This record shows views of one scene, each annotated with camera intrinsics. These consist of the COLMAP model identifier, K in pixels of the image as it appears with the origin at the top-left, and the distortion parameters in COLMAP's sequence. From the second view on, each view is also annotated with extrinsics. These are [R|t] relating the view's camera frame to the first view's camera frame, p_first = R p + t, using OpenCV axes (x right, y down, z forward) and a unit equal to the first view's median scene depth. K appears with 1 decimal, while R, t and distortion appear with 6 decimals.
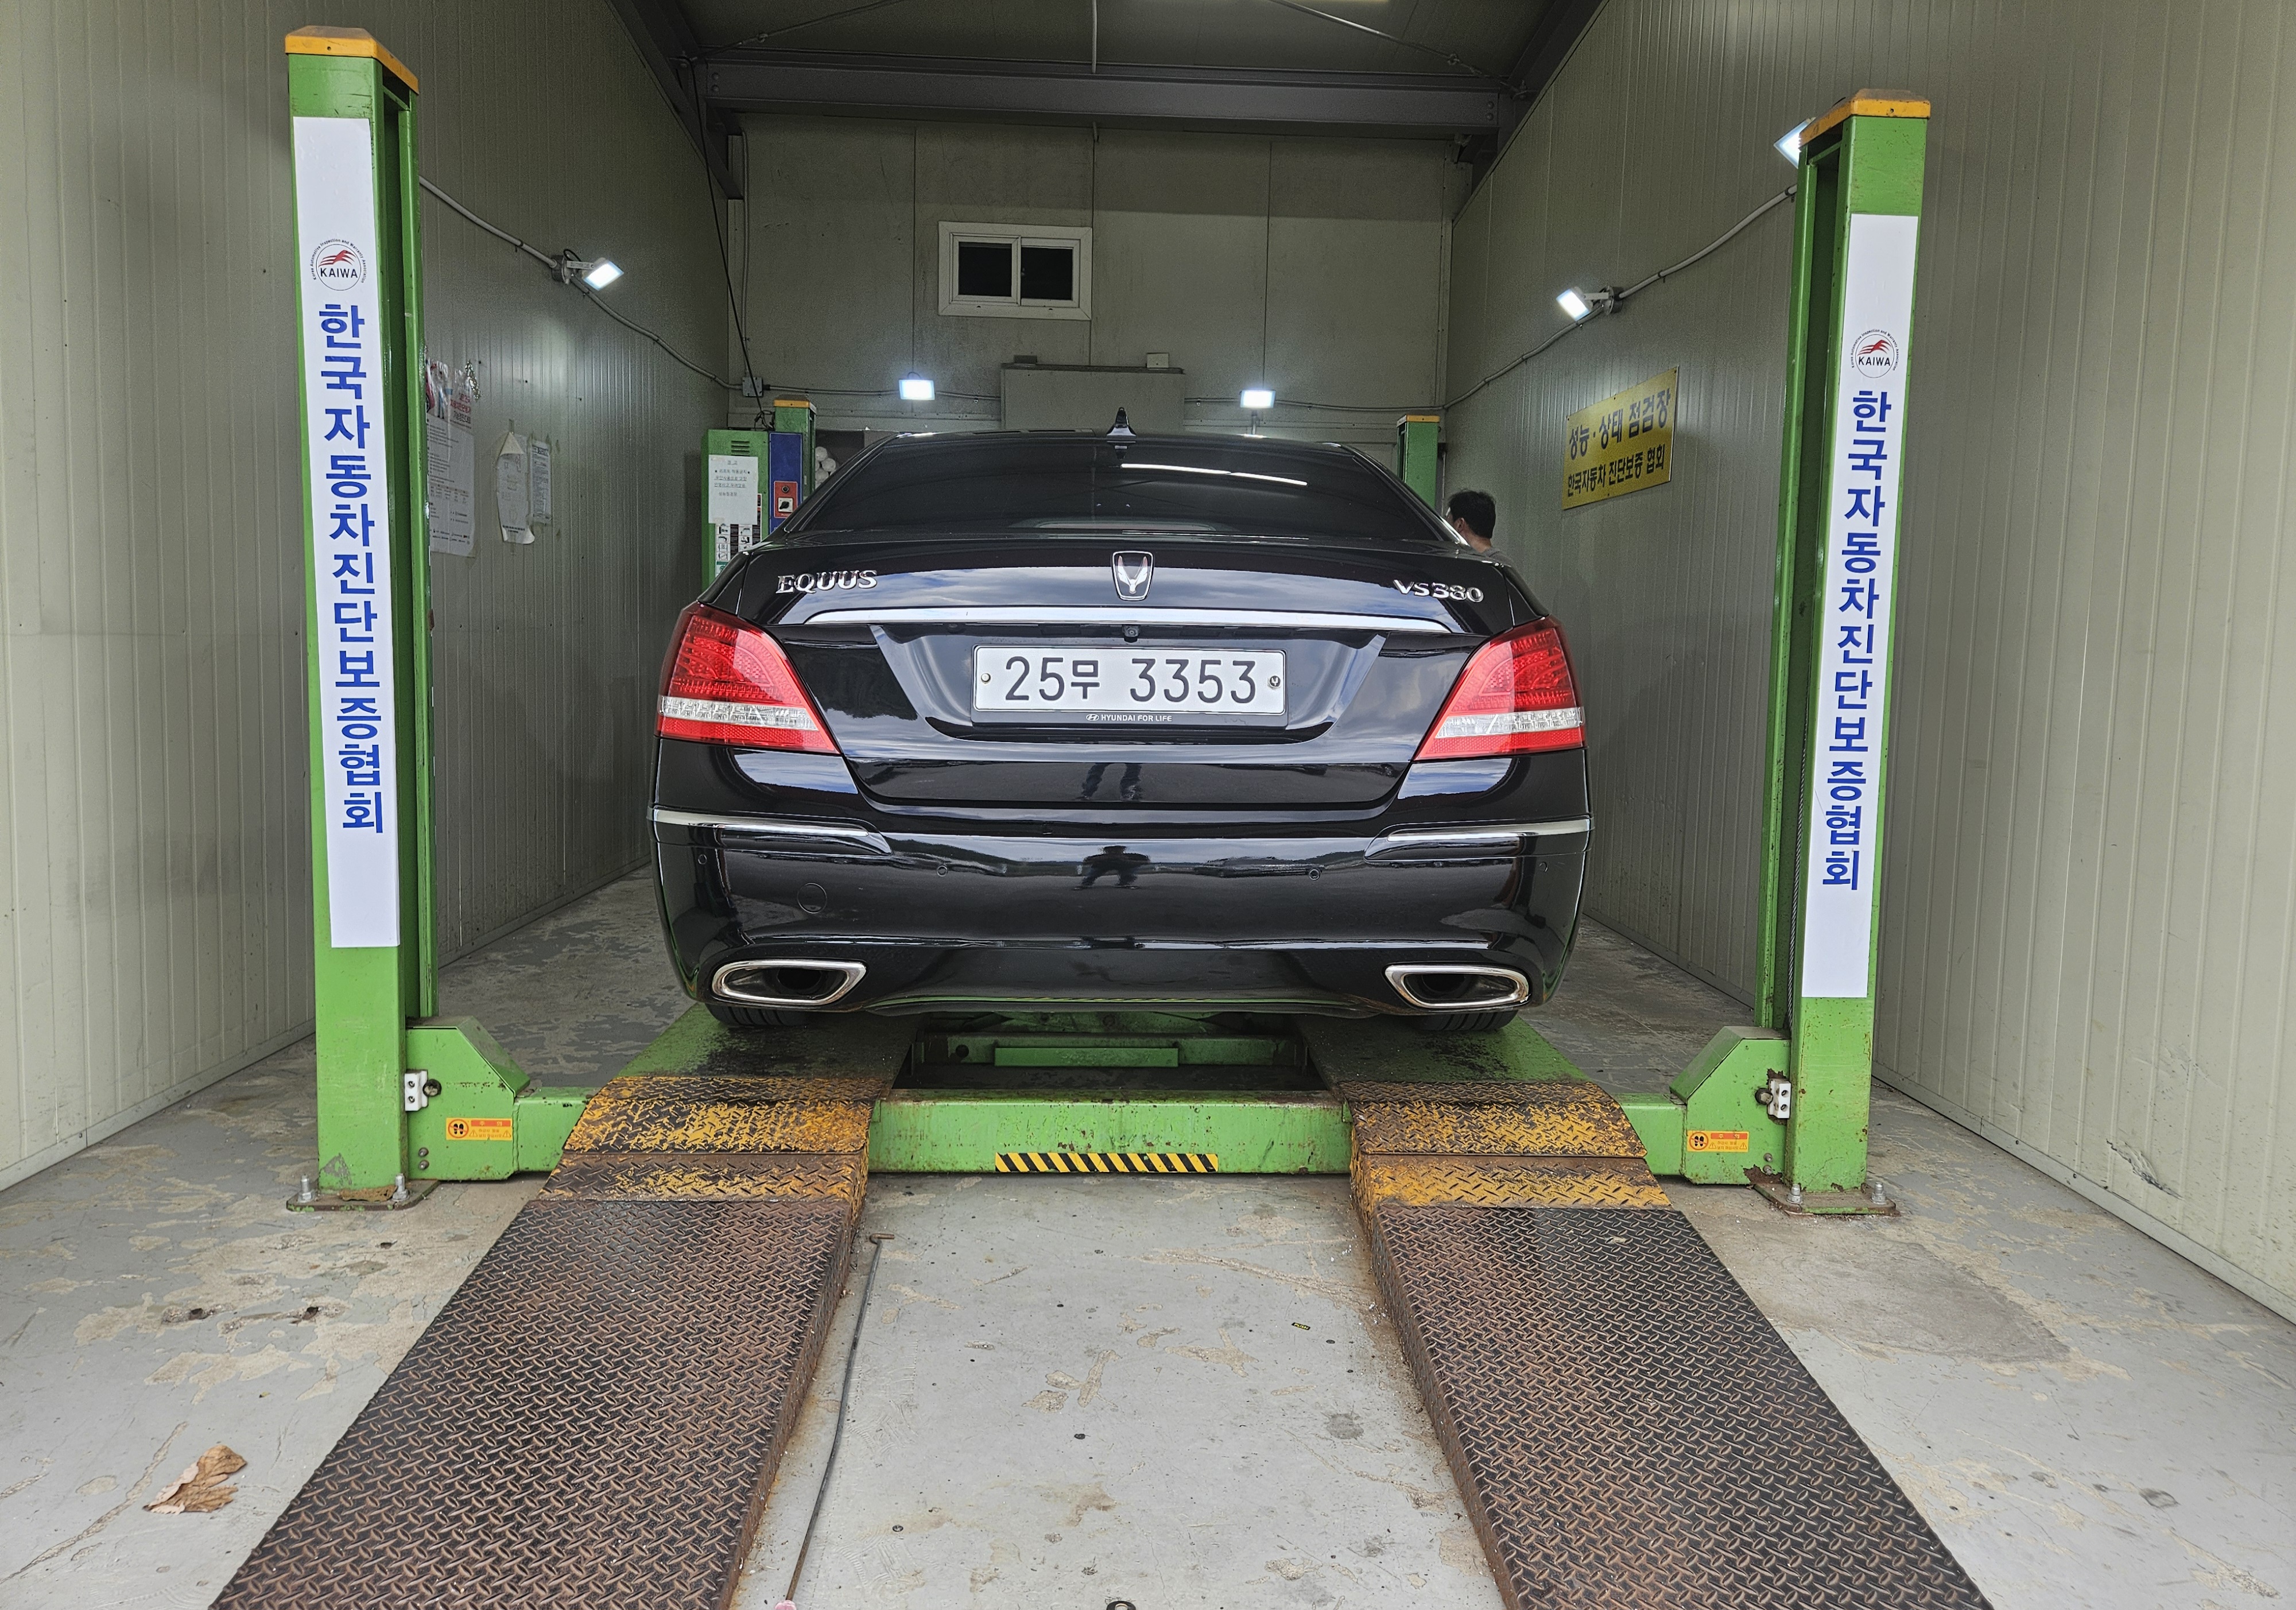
lens RADIAL K [[1483.6, 0, 1157.7], [0, 1483.6, 763.3], [0, 0, 1]] dist [0.053221, -0.032756]
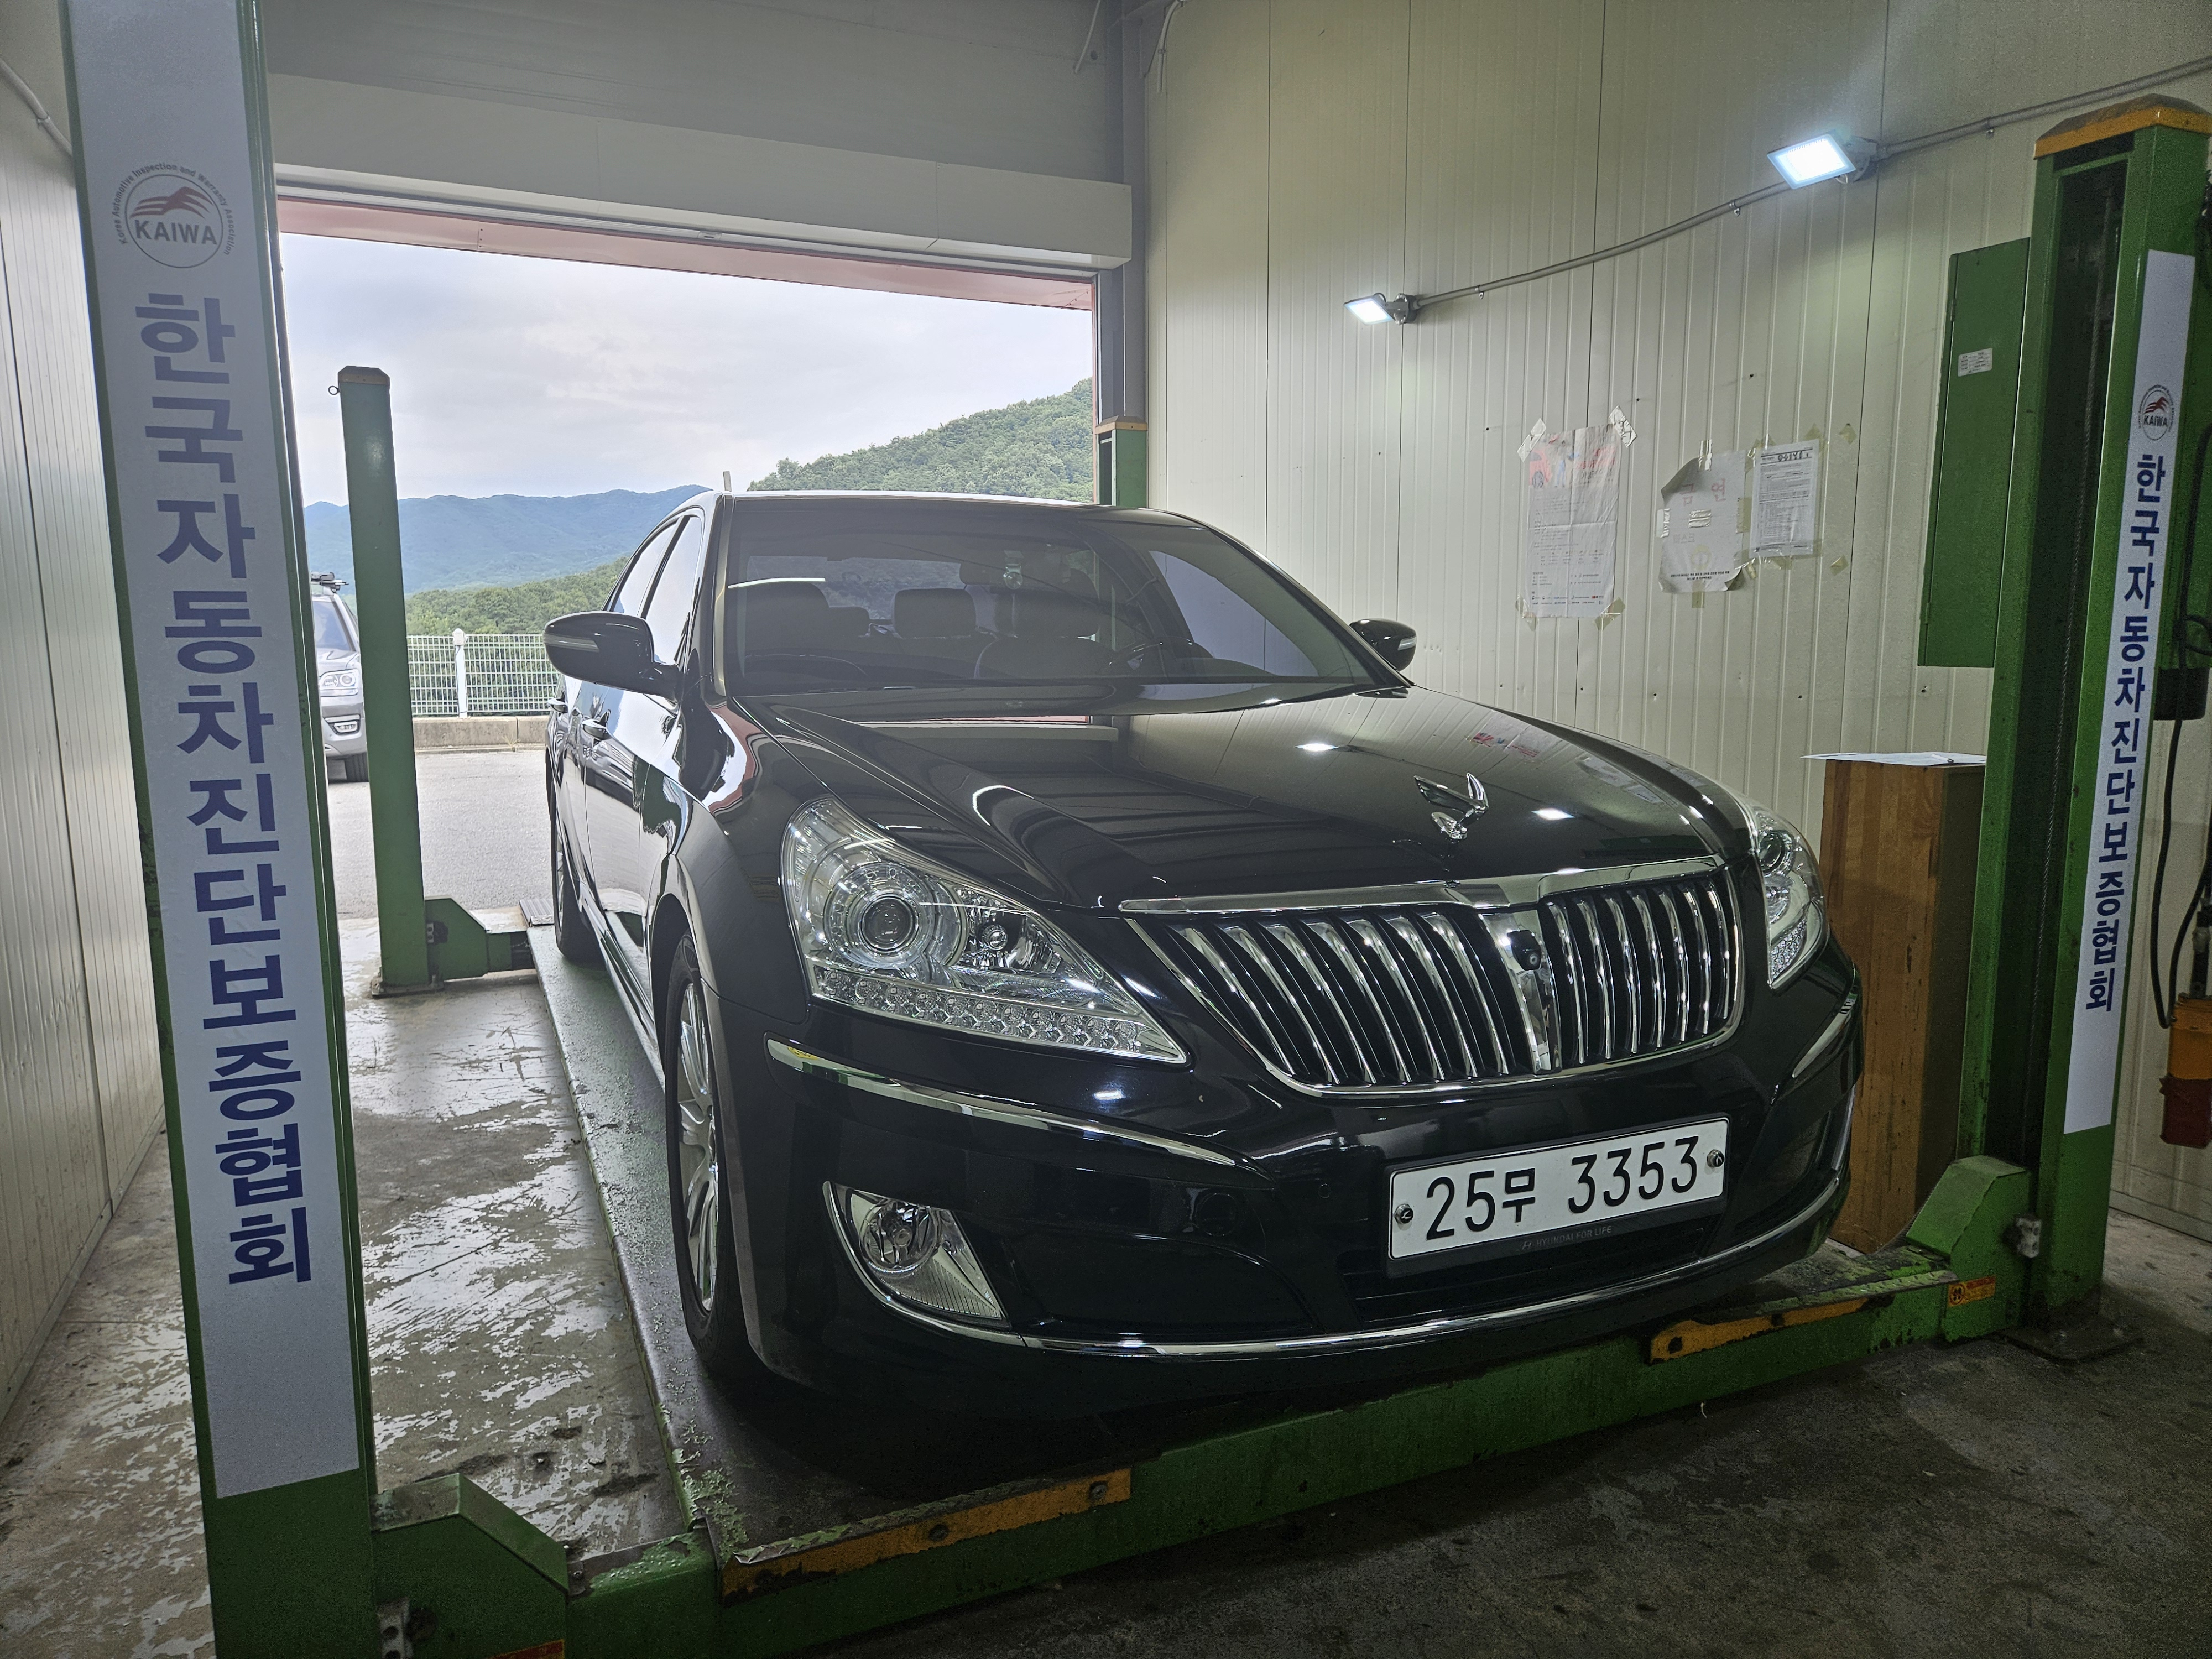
lens RADIAL K [[1438.1, 0, 1086.5], [0, 1438.1, 841.1], [0, 0, 1]] dist [0.065371, -0.048689]
pose [[0.941128, -0.078149, 0.328892, 0.571096], [0.058268, 0.995851, 0.069893, -0.088061], [-0.332990, -0.046615, 0.941778, 0.444167]]
